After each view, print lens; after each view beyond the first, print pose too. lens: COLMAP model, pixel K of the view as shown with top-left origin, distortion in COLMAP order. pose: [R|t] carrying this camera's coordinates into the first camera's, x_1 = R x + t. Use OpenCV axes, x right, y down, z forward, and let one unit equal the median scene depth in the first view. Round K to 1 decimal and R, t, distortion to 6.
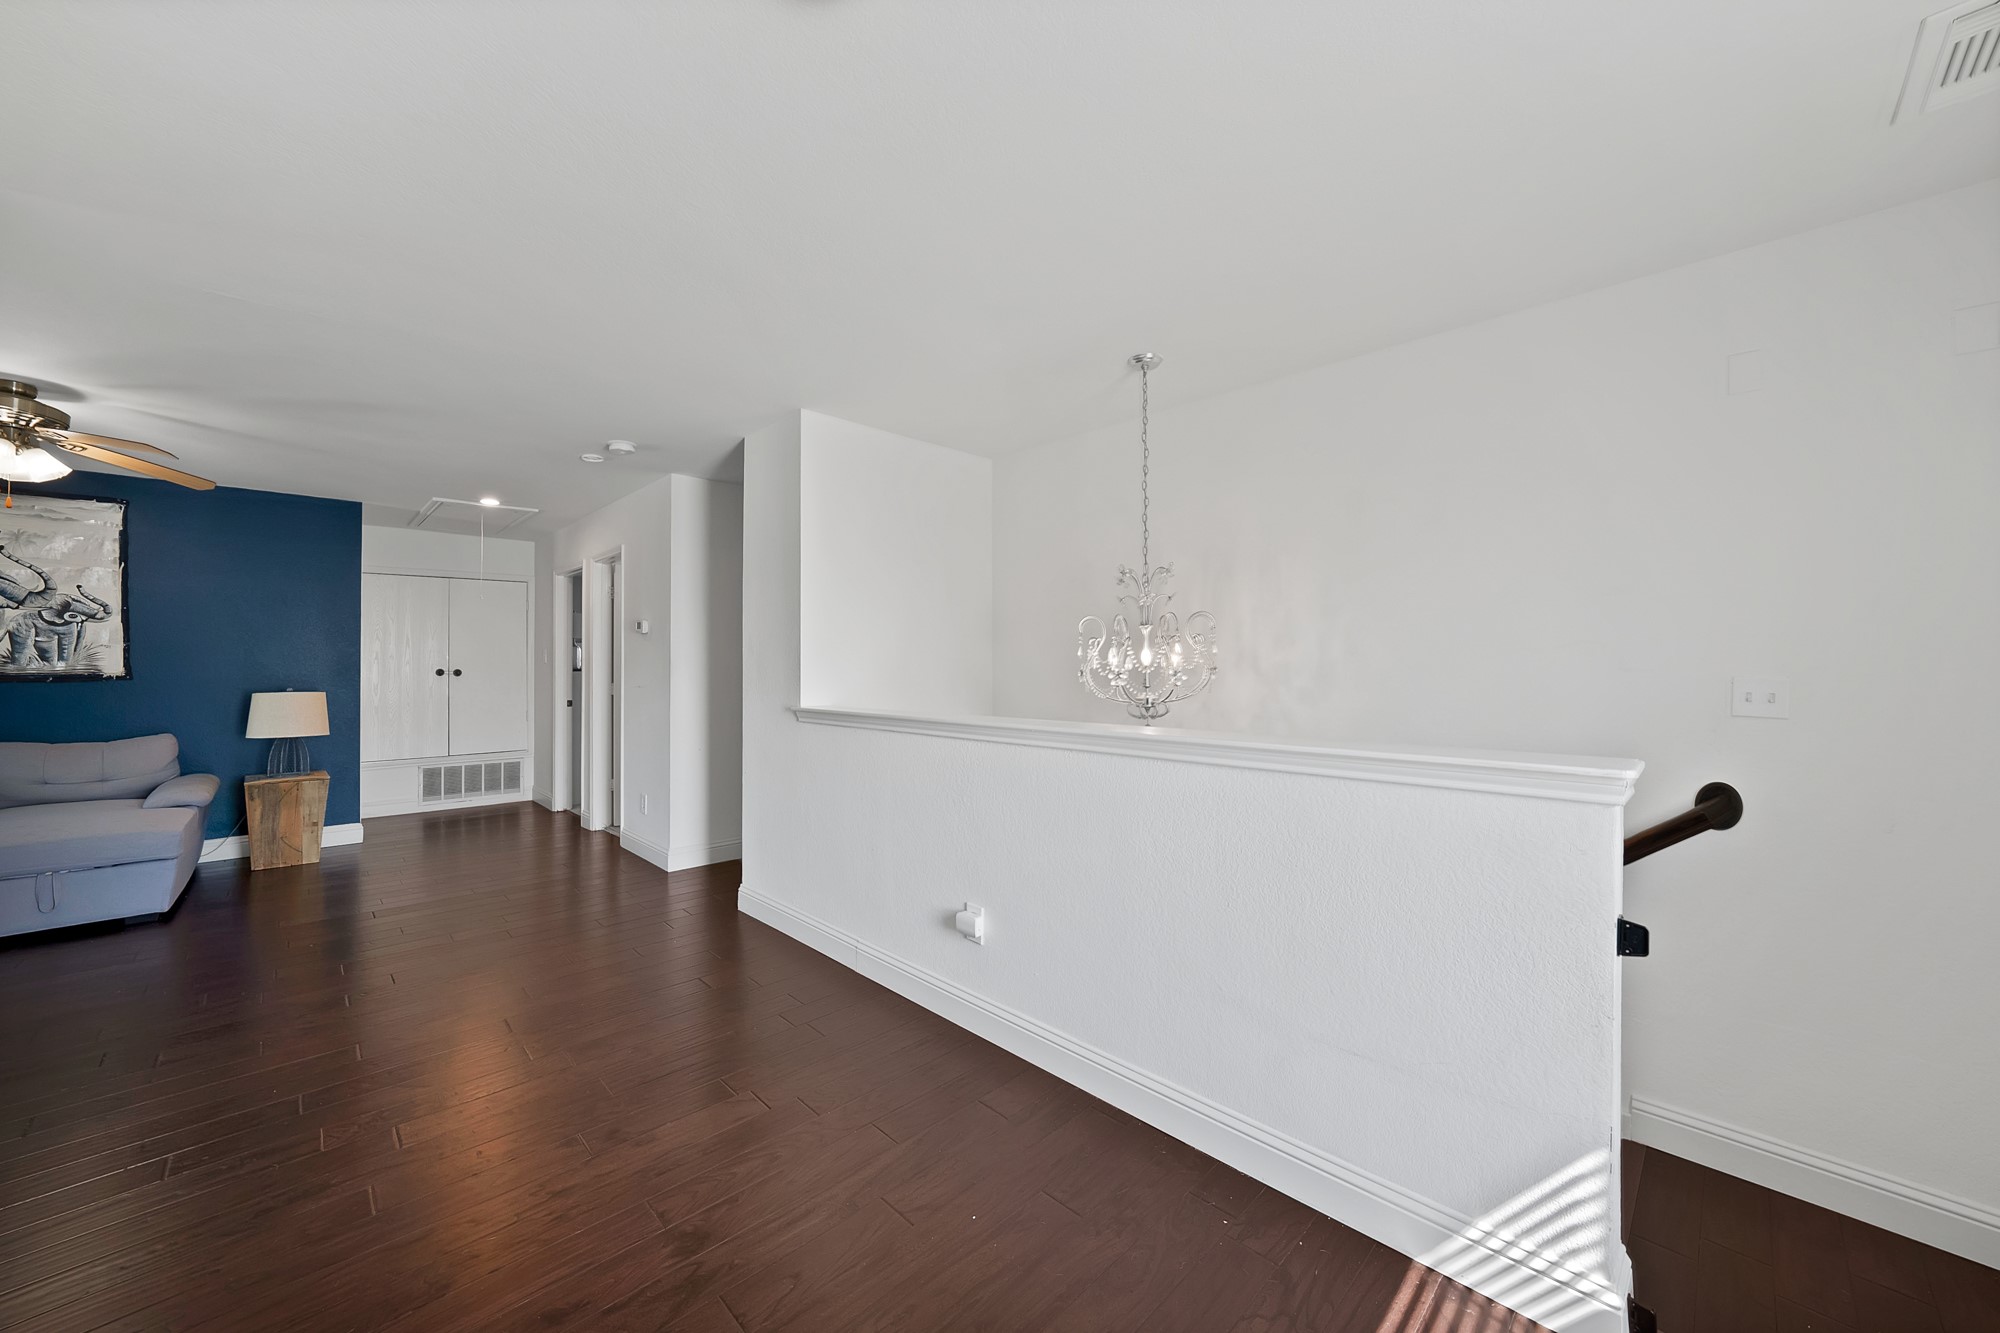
lens RADIAL K [[750.4, 0, 997.8], [0, 750.4, 656.2], [0, 0, 1]] dist [-0.031798, 0.007006]
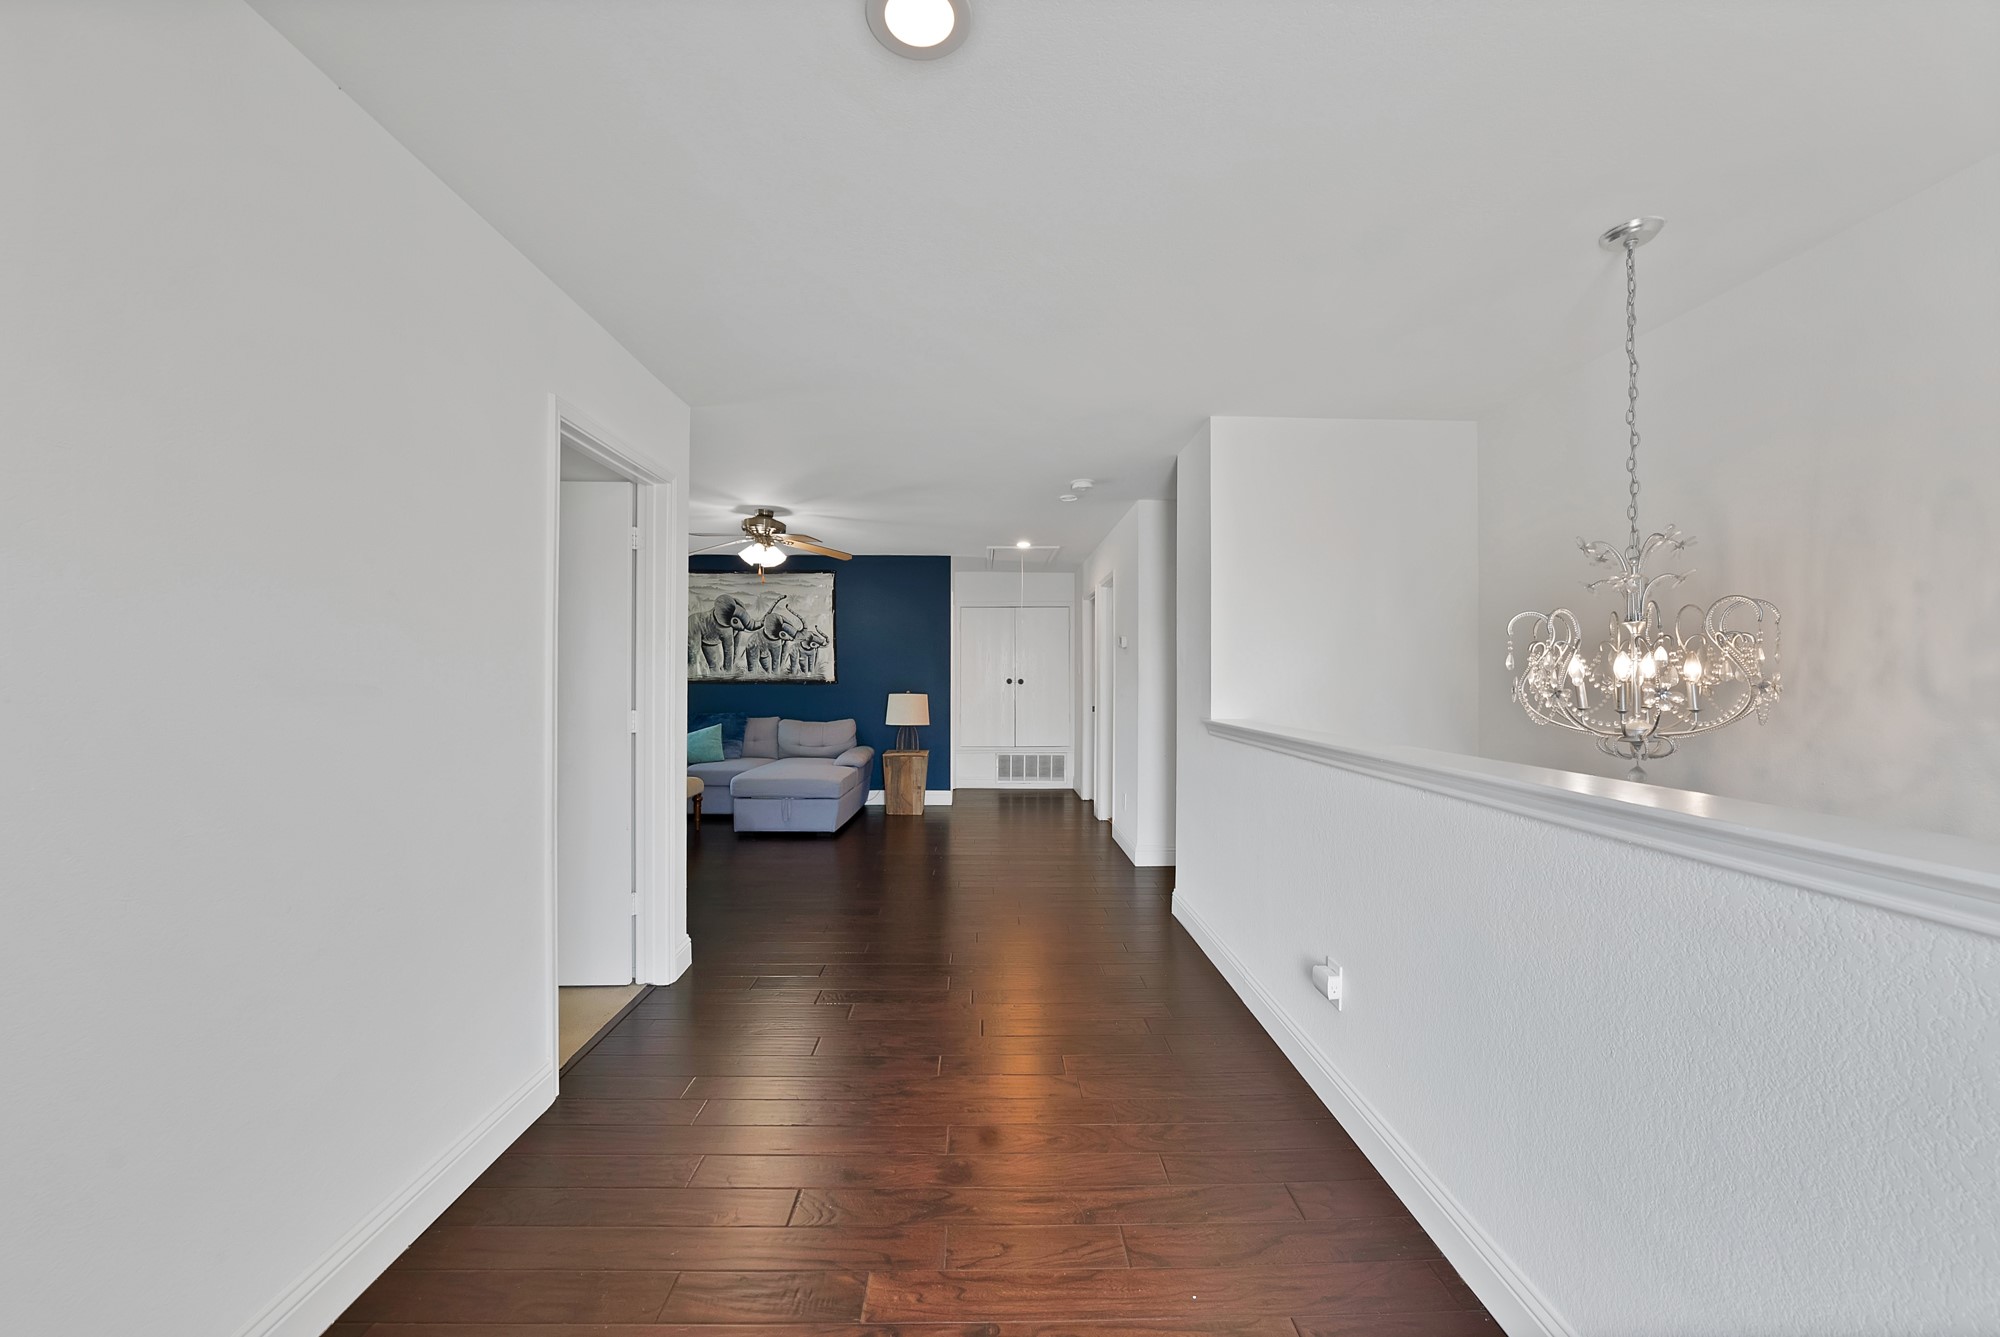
lens RADIAL K [[731.9, 0, 978.3], [0, 731.9, 671.6], [0, 0, 1]] dist [-0.035456, 0.006239]
pose [[0.714563, 0.001430, -0.699569, 0.143434], [0.001732, 0.999991, 0.003813, 0.000394], [0.699568, -0.003936, 0.714555, 0.077239]]
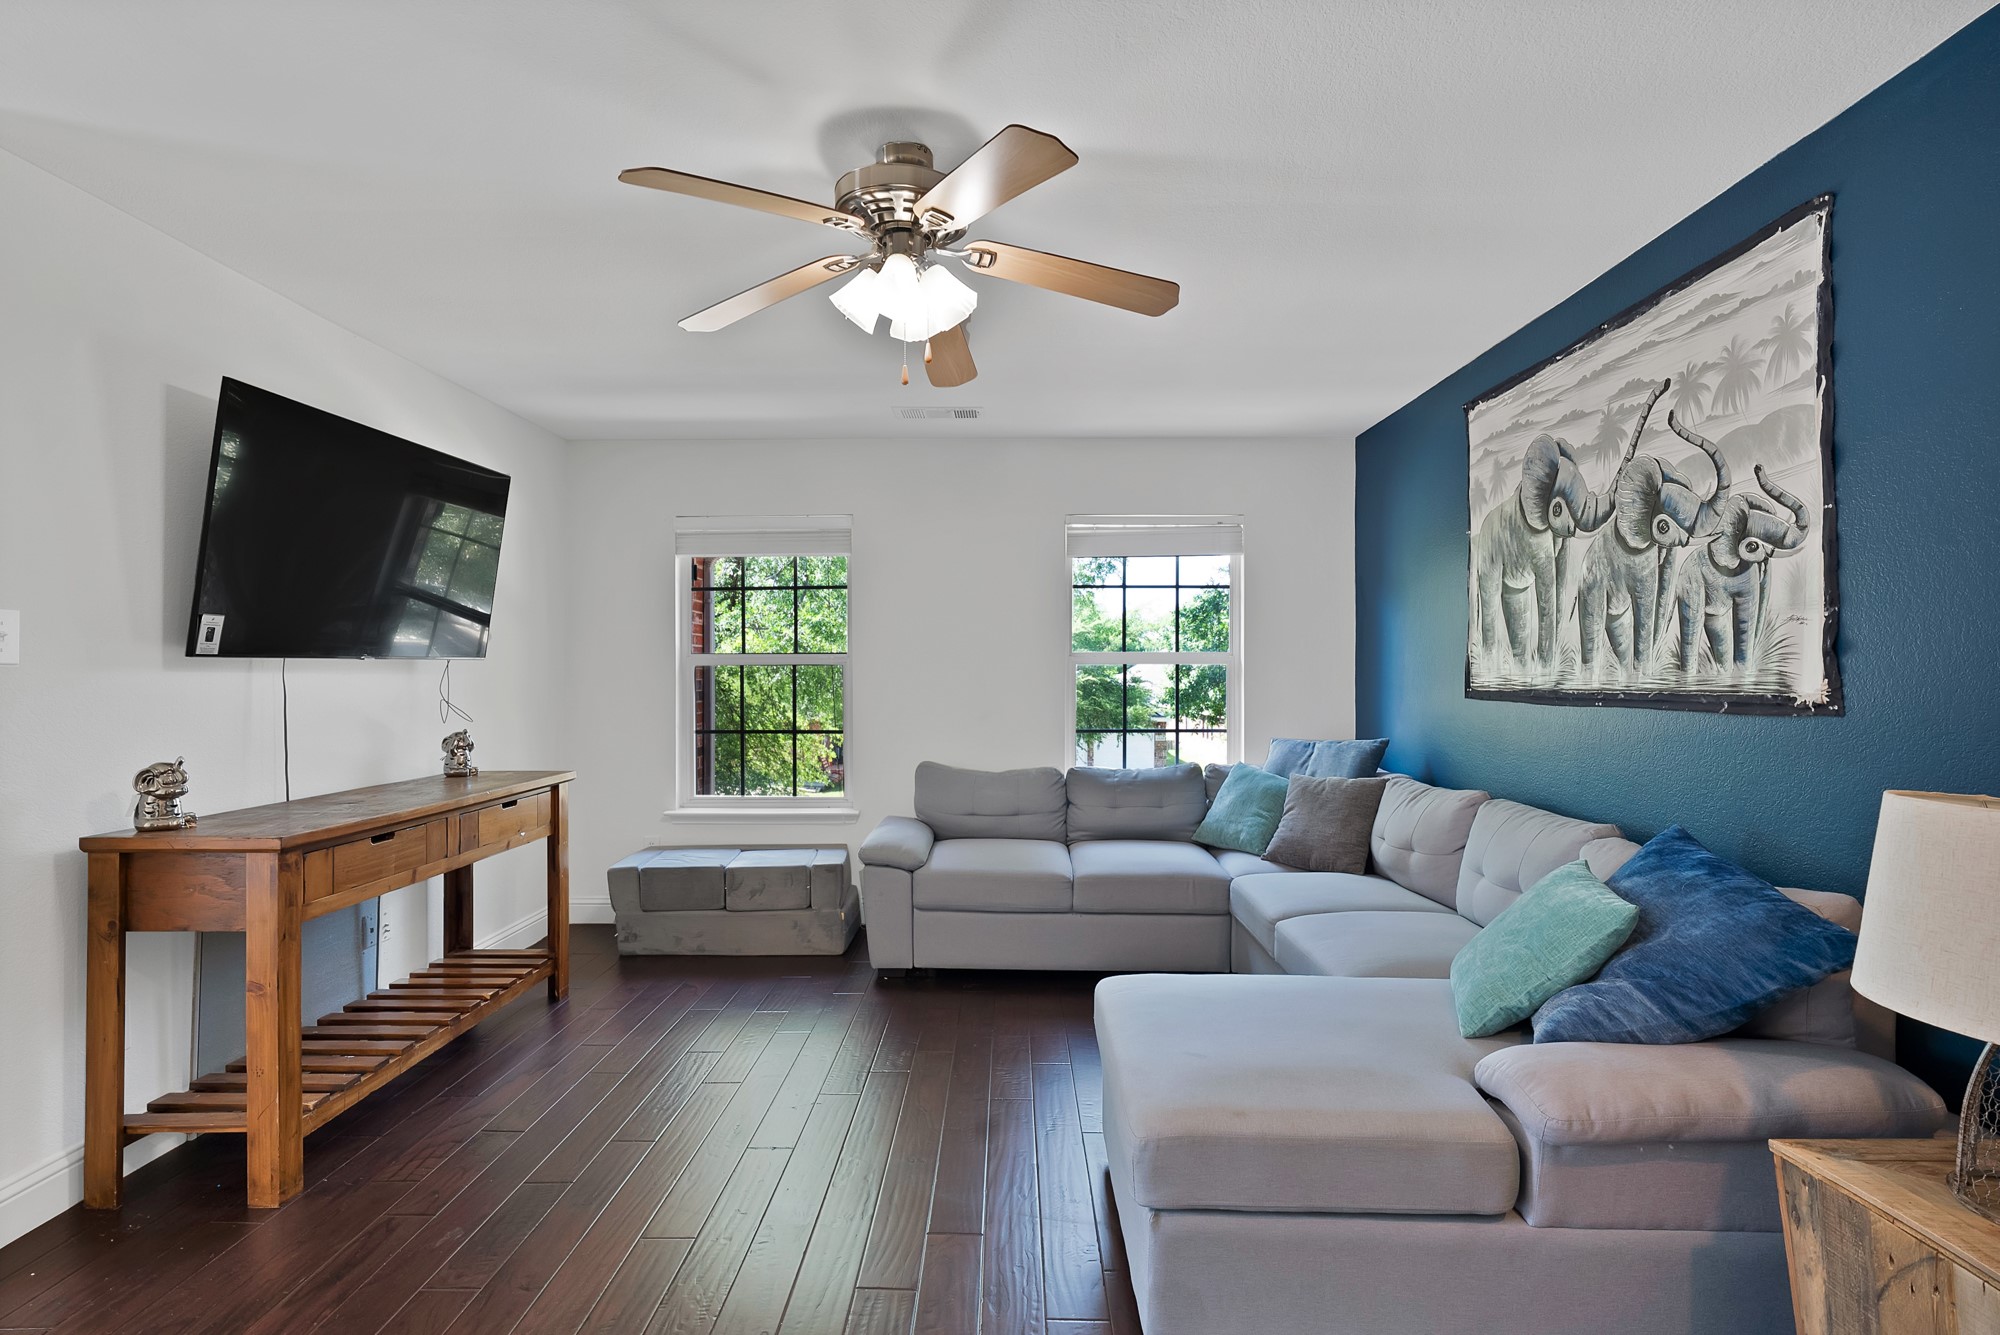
lens RADIAL K [[932.5, 0, 994.4], [0, 932.5, 672.9], [0, 0, 1]] dist [0.002863, 0.000811]
pose [[-0.704024, 0.000525, -0.710176, -0.612235], [0.009062, 0.999925, -0.008245, 0.012694], [0.710119, -0.012241, -0.703976, 1.036377]]
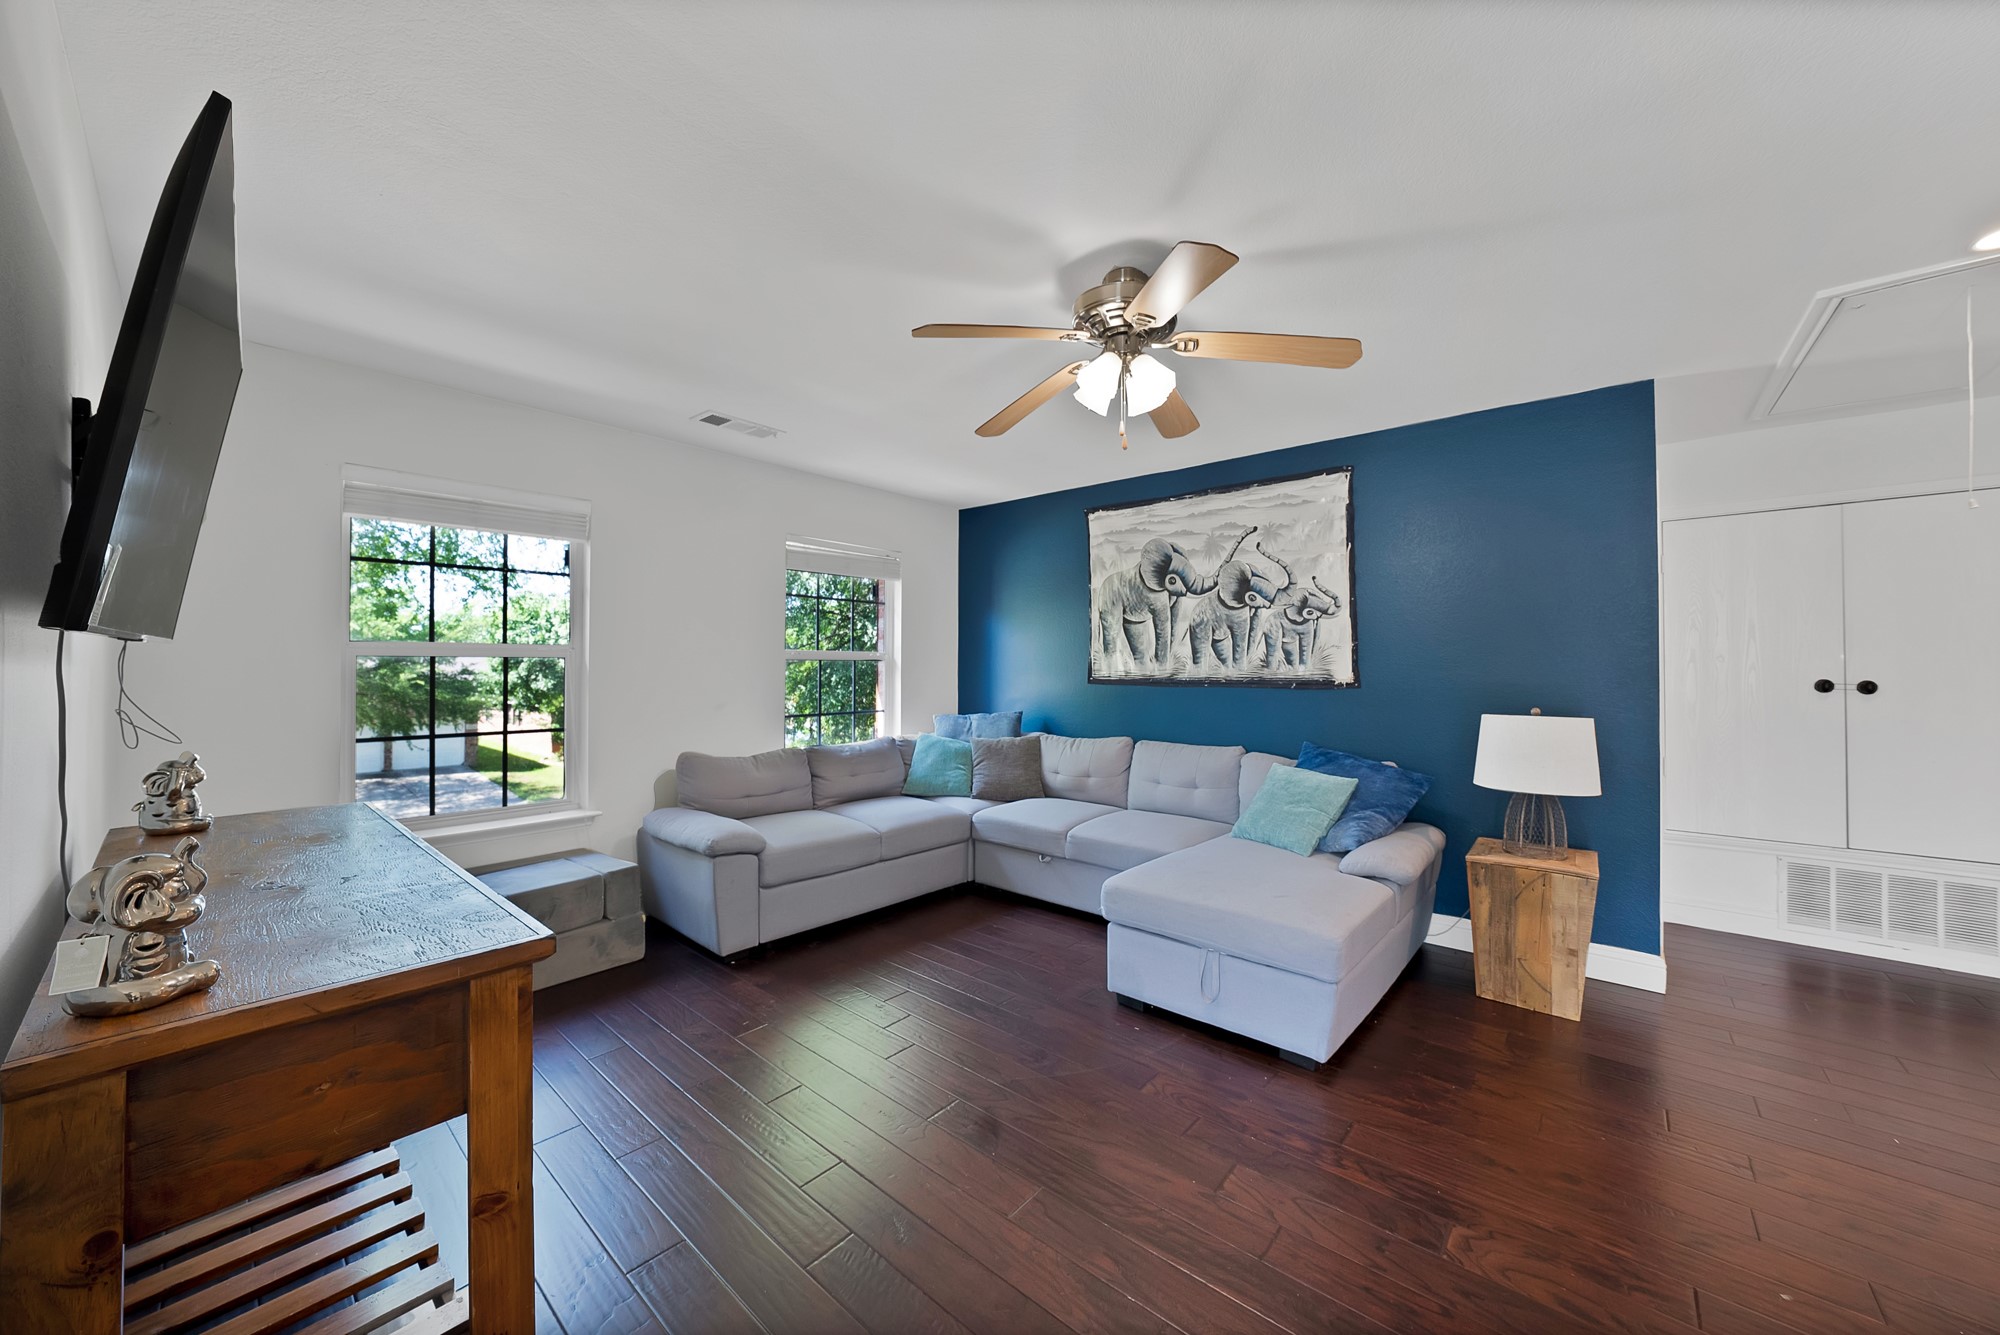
lens RADIAL K [[711.7, 0, 995.0], [0, 711.7, 661.5], [0, 0, 1]] dist [-0.024778, 0.005337]
pose [[0.084001, -0.008642, -0.996428, -0.454803], [0.006708, 0.999945, -0.008107, 0.006813], [0.996443, -0.006003, 0.084054, 0.541086]]
